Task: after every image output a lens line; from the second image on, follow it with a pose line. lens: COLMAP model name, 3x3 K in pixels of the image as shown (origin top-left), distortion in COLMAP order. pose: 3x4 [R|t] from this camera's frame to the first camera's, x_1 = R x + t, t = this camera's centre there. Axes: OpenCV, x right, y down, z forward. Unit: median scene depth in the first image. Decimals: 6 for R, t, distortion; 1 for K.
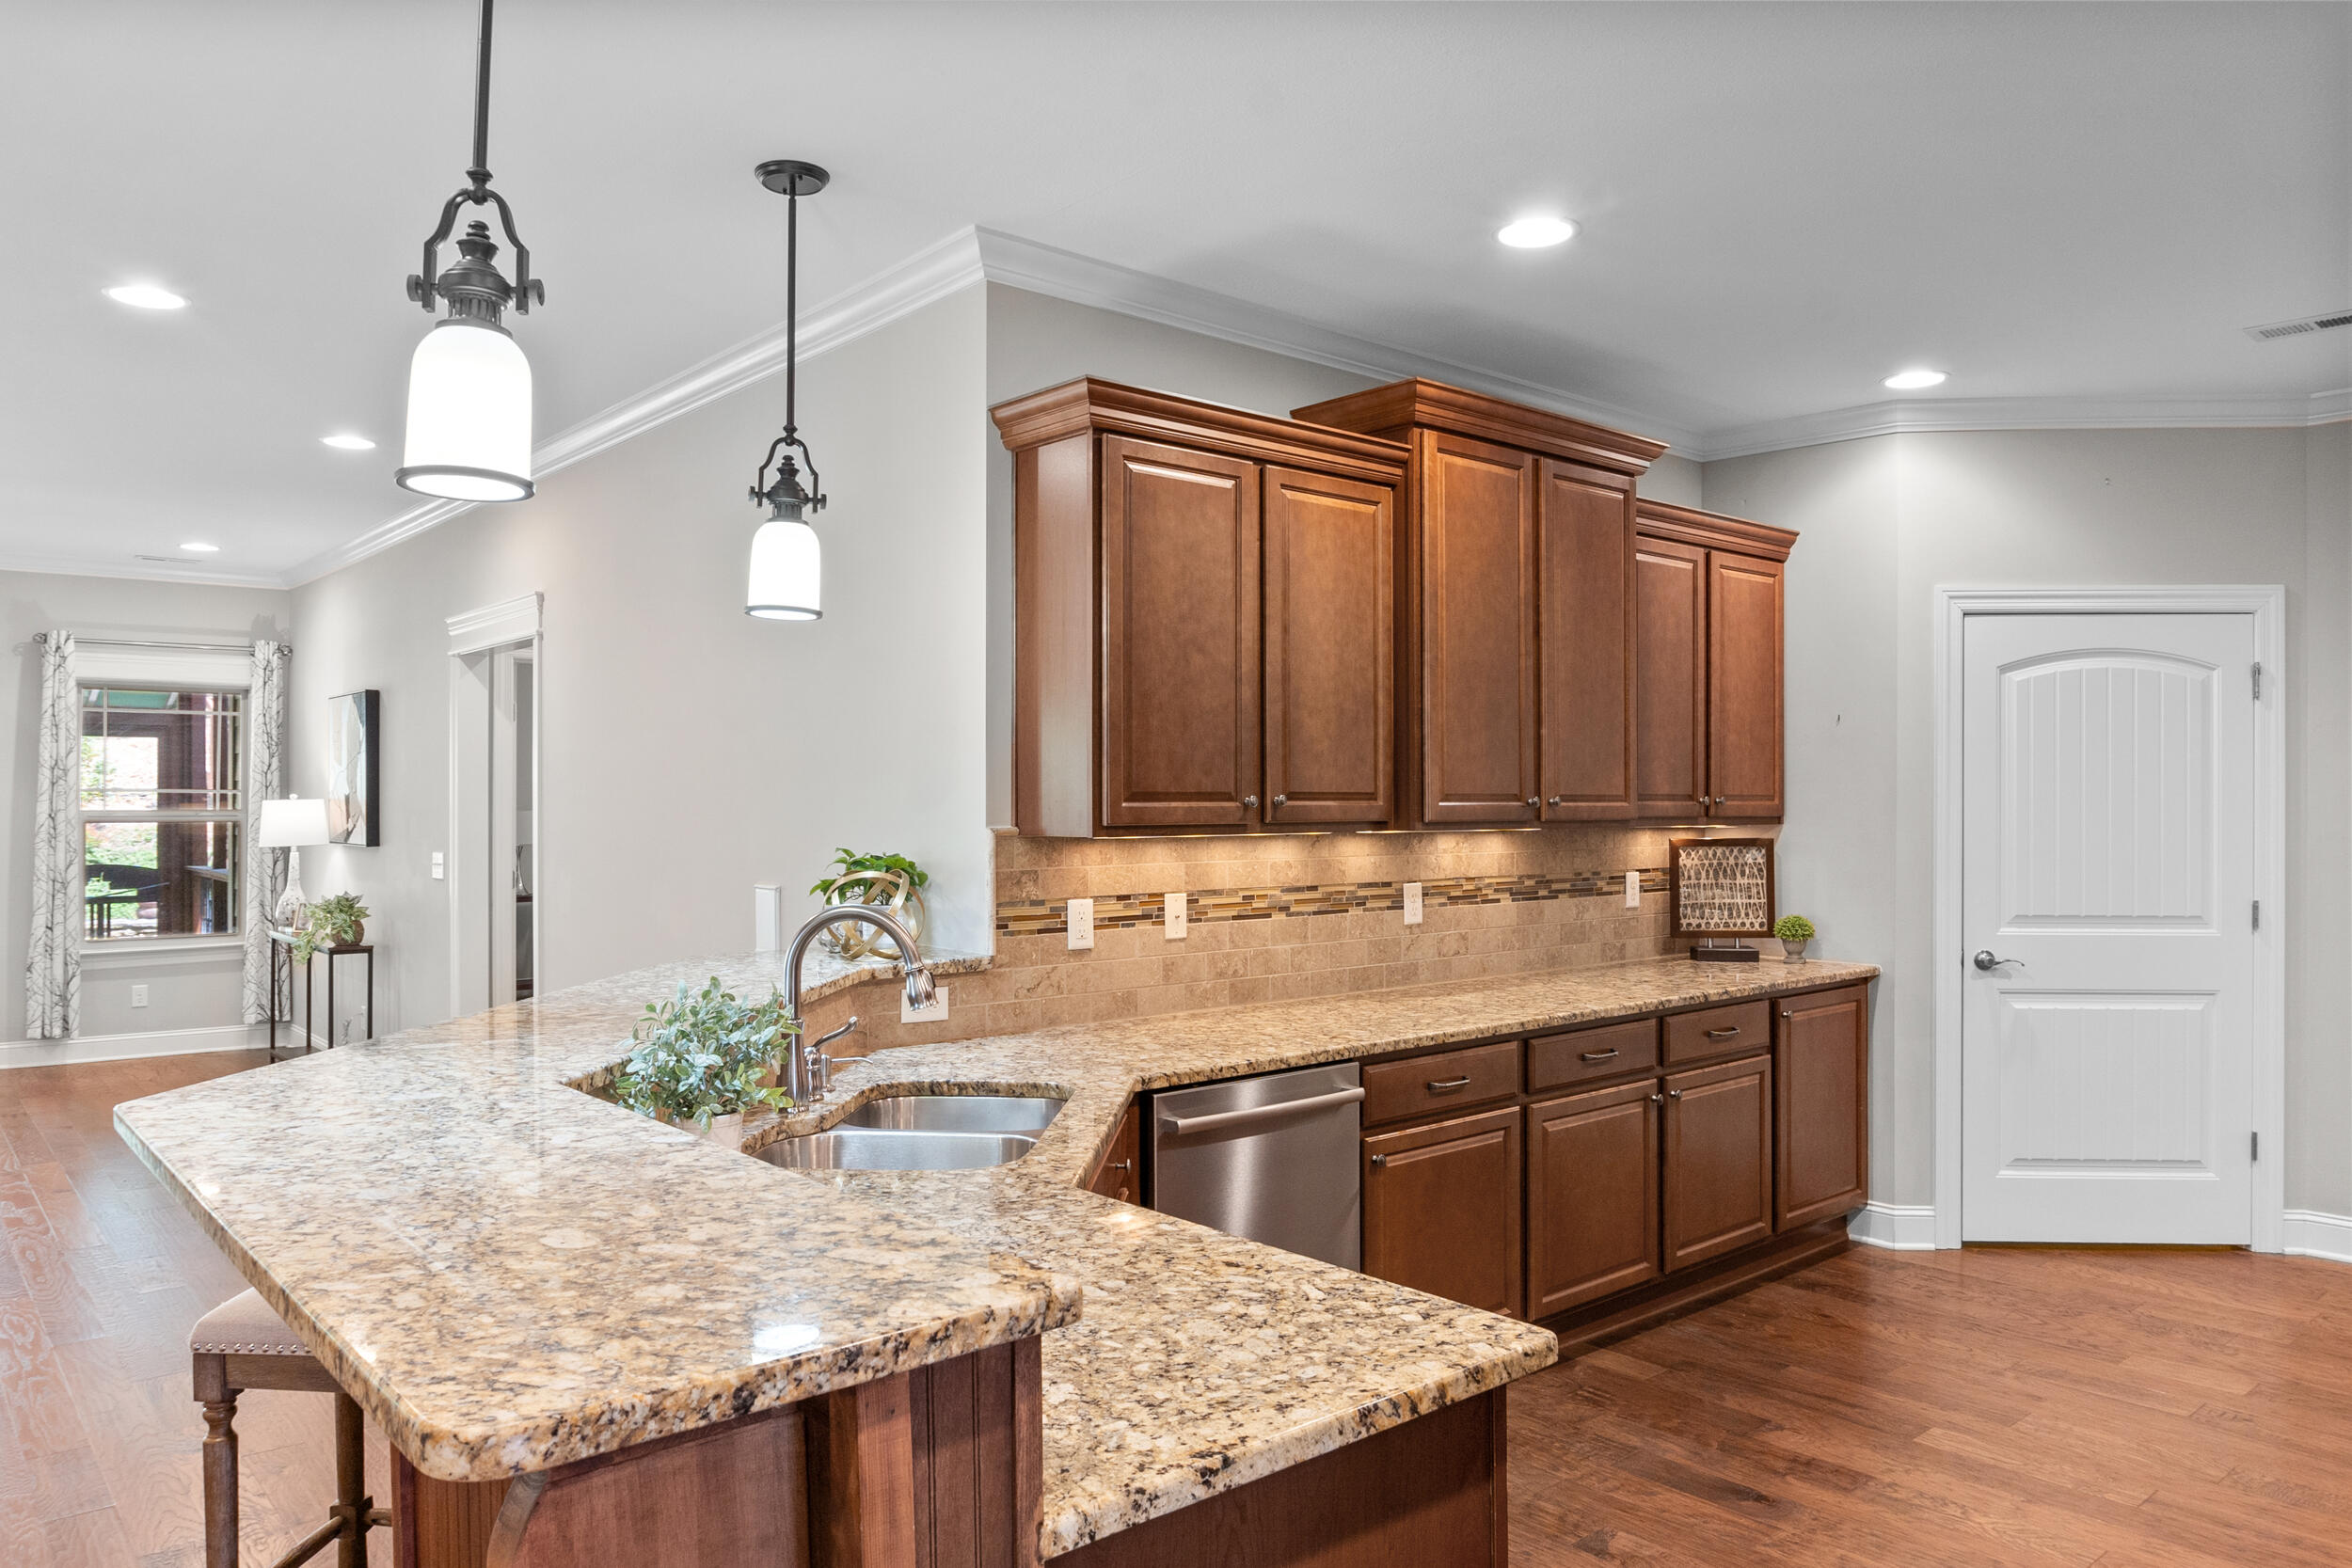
lens RADIAL K [[1599.6, 0, 1163.0], [0, 1599.6, 782.7], [0, 0, 1]] dist [-0.017413, -0.003879]
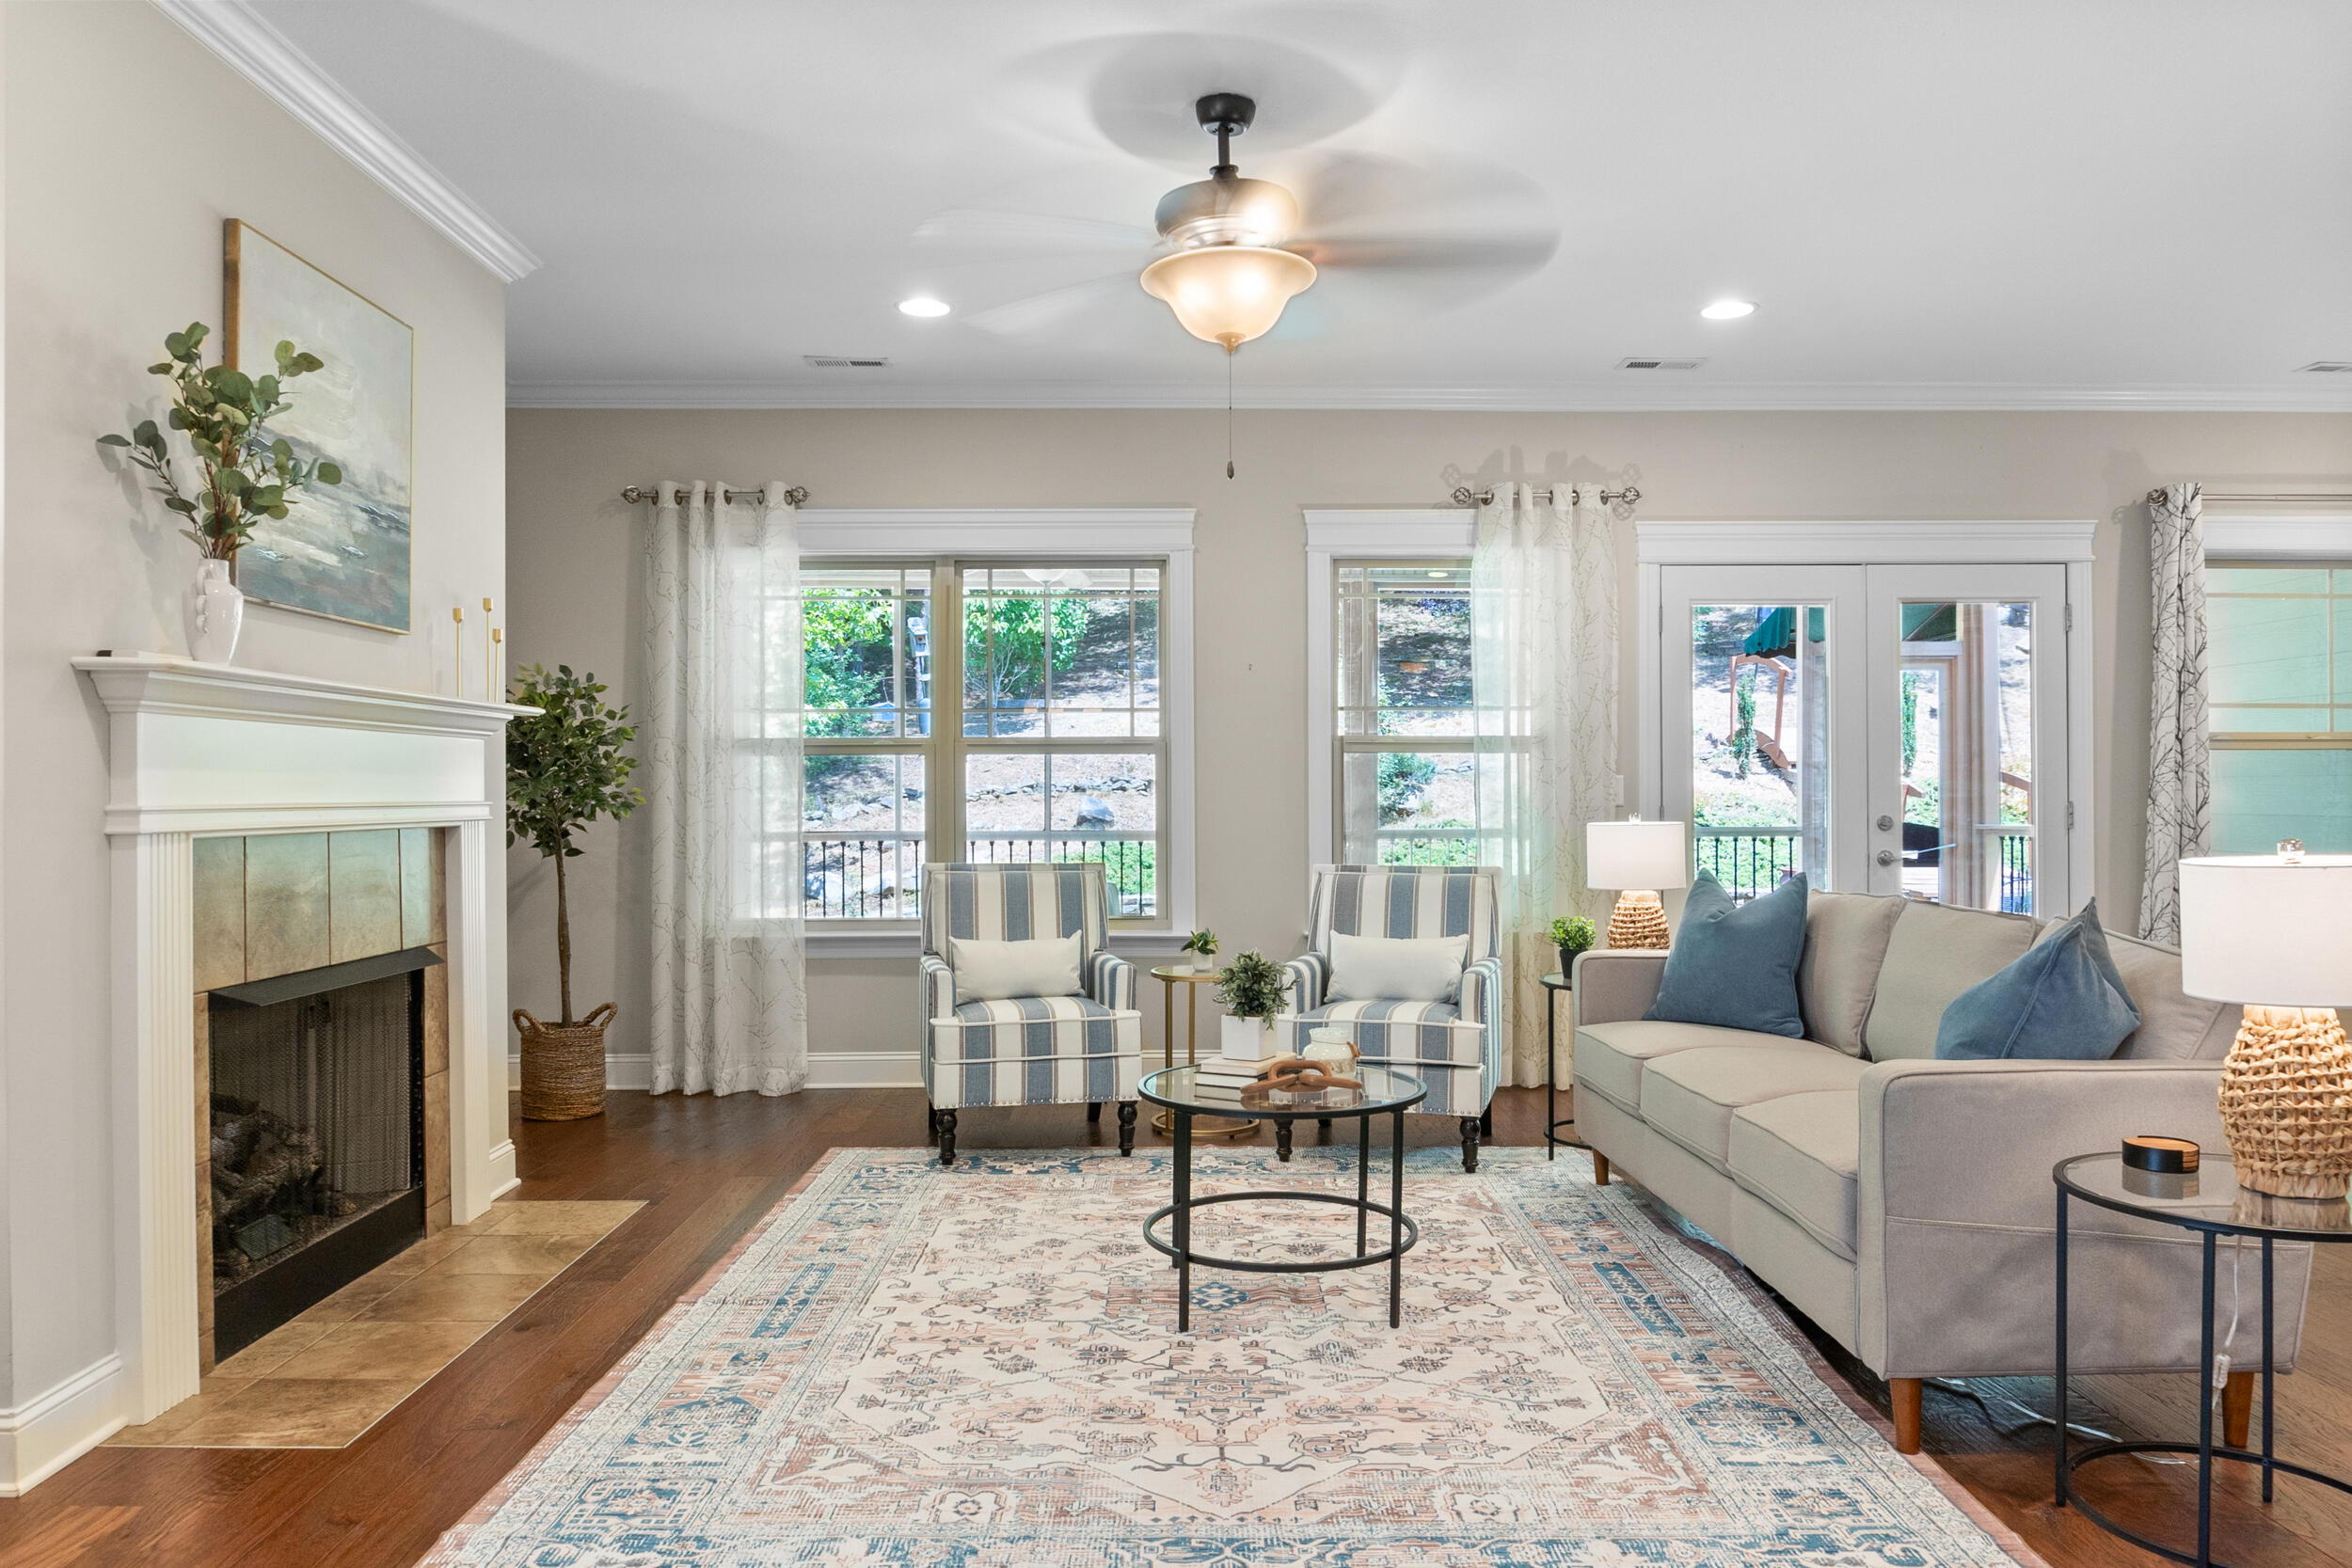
lens RADIAL K [[1599.6, 0, 1189.6], [0, 1599.6, 785.1], [0, 0, 1]] dist [-0.017413, -0.003879]
pose [[0.774411, -0.000717, -0.632683, -1.293557], [0.002973, 0.999992, 0.002505, 0.087735], [0.632676, -0.003821, 0.774407, 0.306496]]
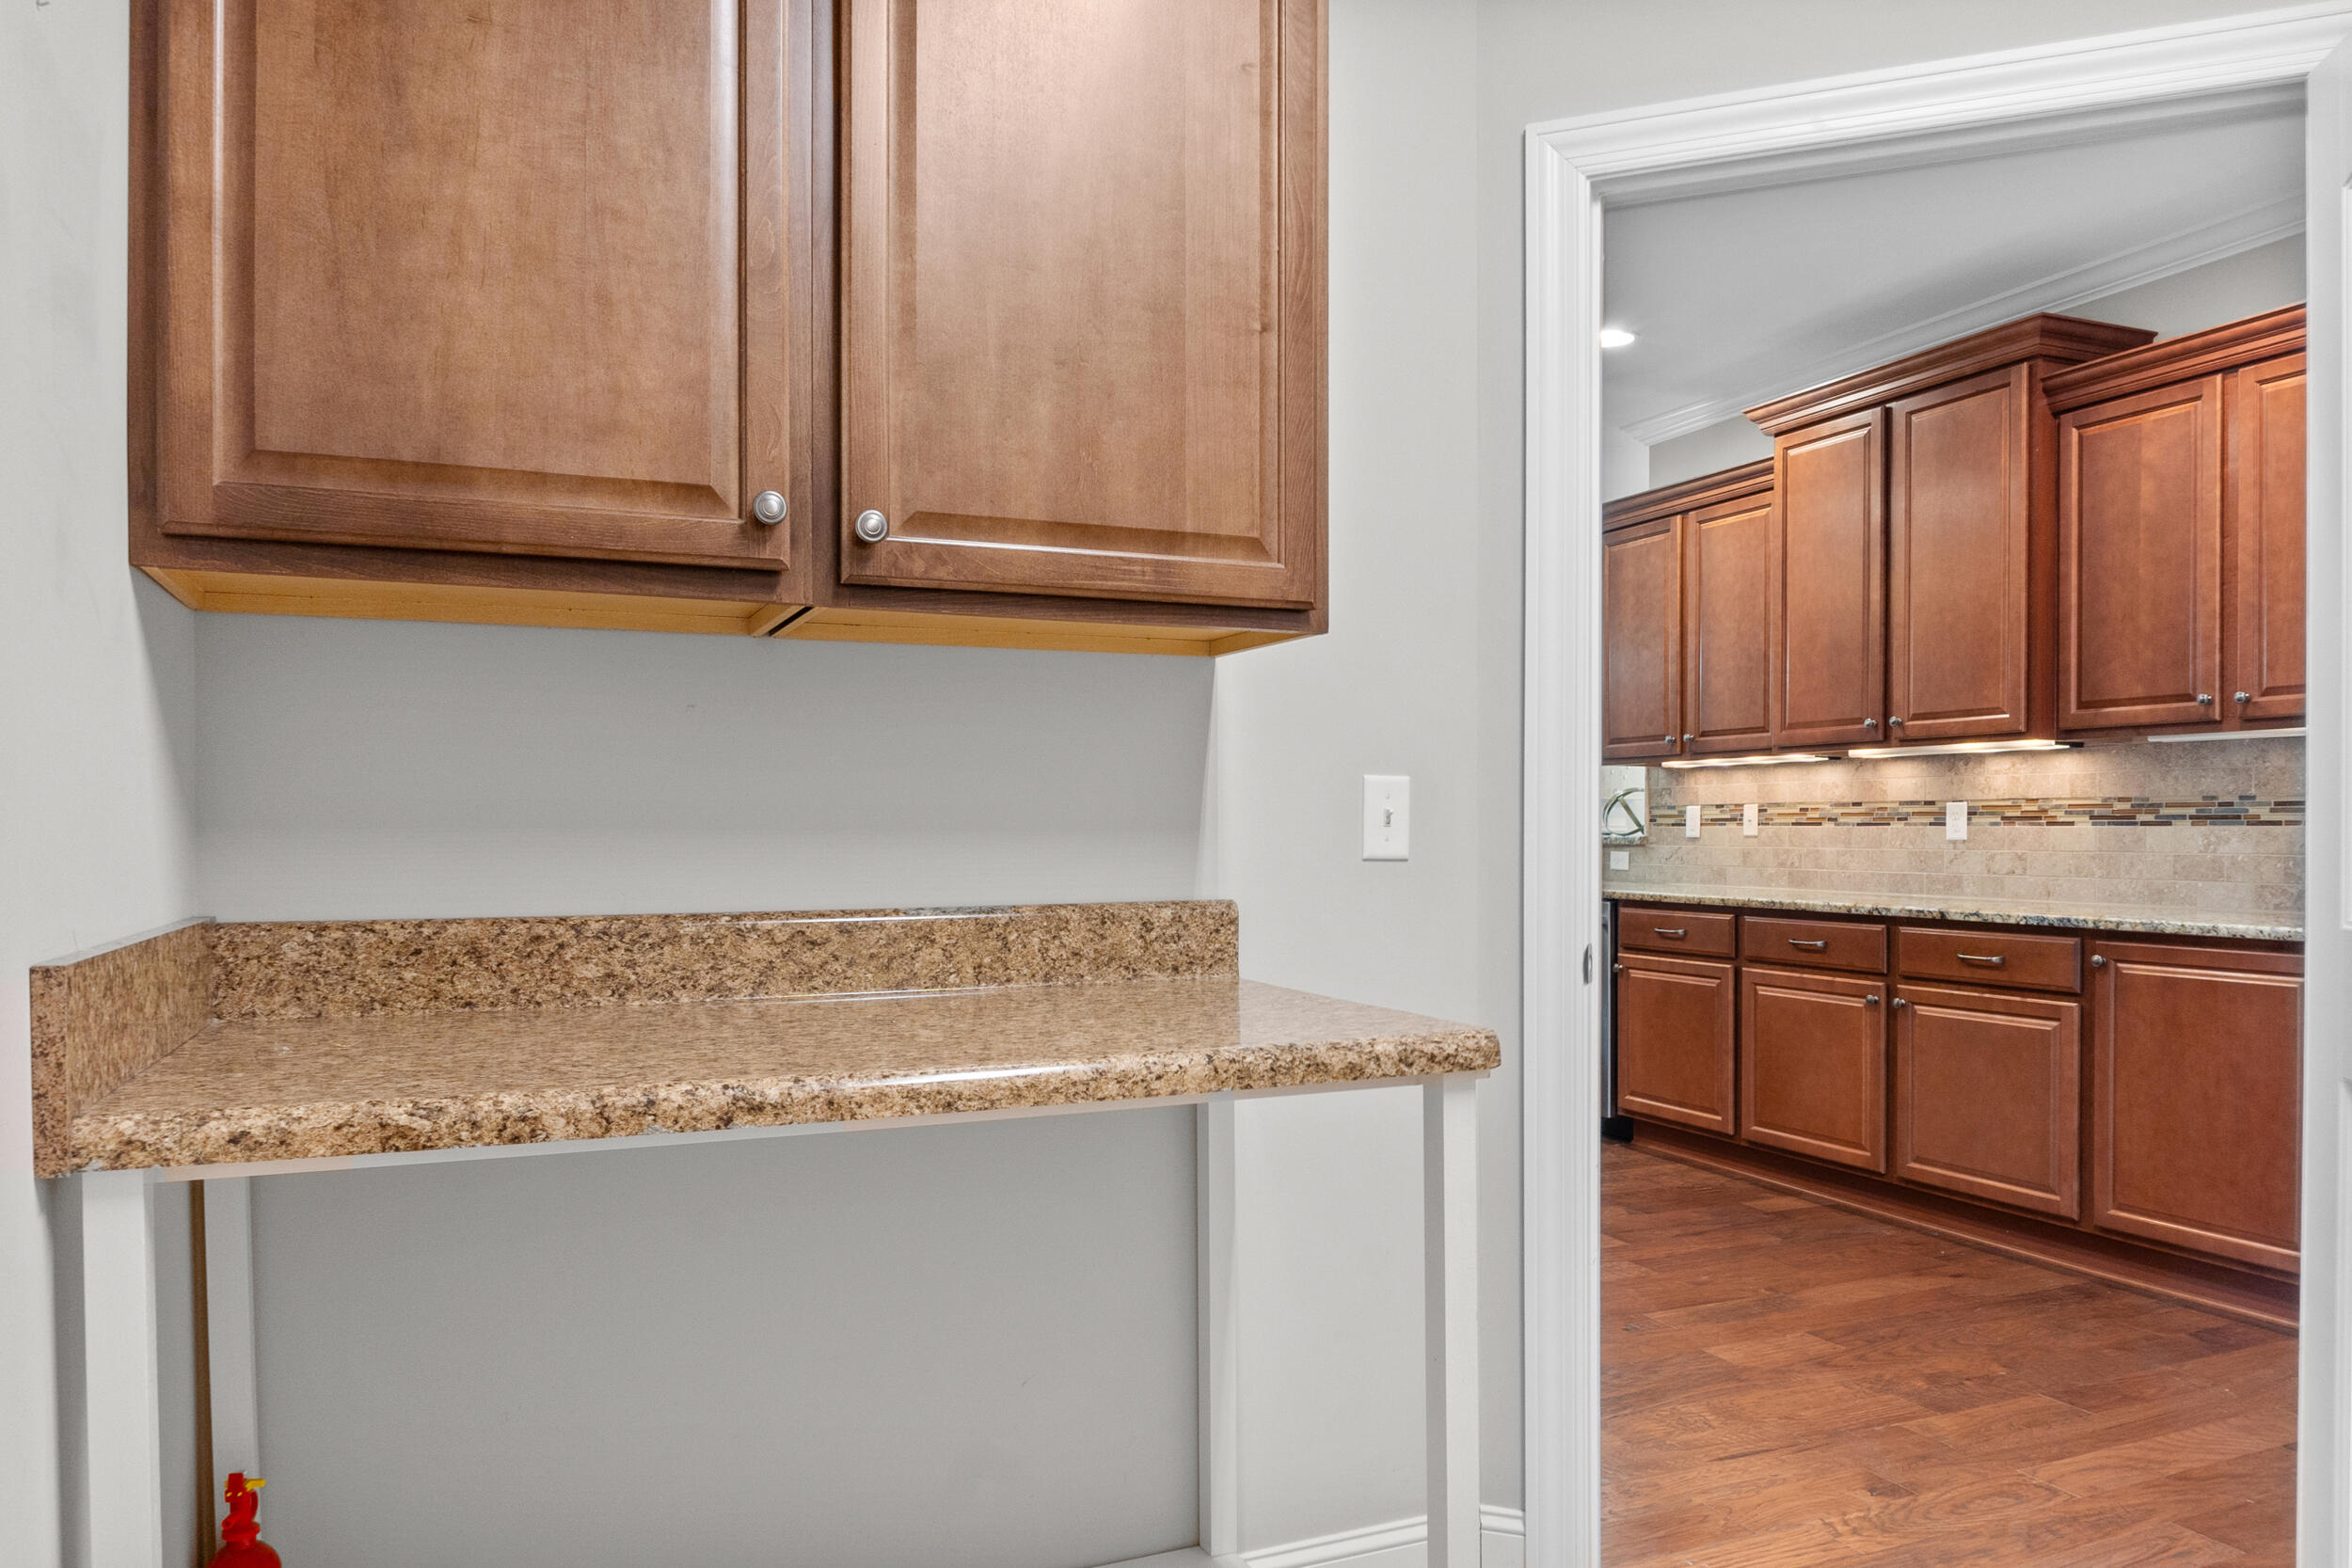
lens RADIAL K [[1599.6, 0, 1174.8], [0, 1599.6, 801.1], [0, 0, 1]] dist [-0.017413, -0.003879]
pose [[-0.291048, -0.015277, -0.956586, 1.537151], [0.009601, 0.999776, -0.018888, 0.088322], [0.956660, -0.014682, -0.290836, 0.921393]]
